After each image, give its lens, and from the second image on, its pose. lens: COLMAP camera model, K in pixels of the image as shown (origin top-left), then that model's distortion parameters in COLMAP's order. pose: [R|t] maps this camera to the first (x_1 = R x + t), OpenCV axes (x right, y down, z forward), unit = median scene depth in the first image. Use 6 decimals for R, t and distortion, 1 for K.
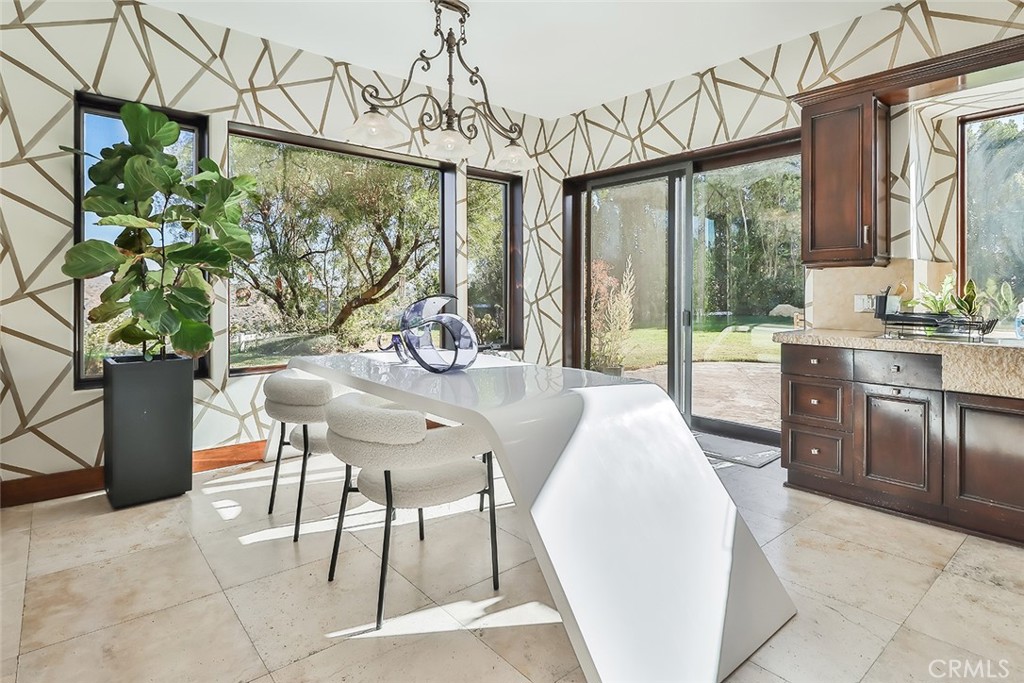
lens RADIAL K [[541.6, 0, 514.9], [0, 541.6, 295.7], [0, 0, 1]] dist [0.005214, -0.001201]
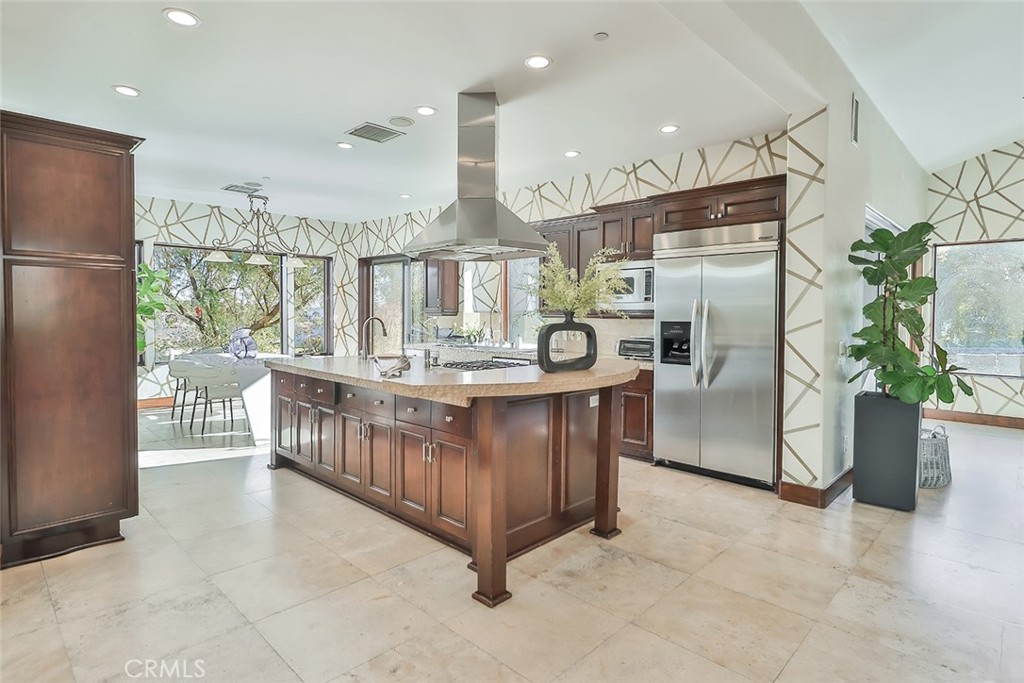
lens RADIAL K [[541.6, 0, 521.2], [0, 541.6, 326.1], [0, 0, 1]] dist [0.005214, -0.001201]
pose [[0.995691, 0.004011, 0.092651, 0.591871], [-0.005875, 0.999786, 0.019860, -0.044268], [-0.092551, -0.020319, 0.995501, -1.046311]]
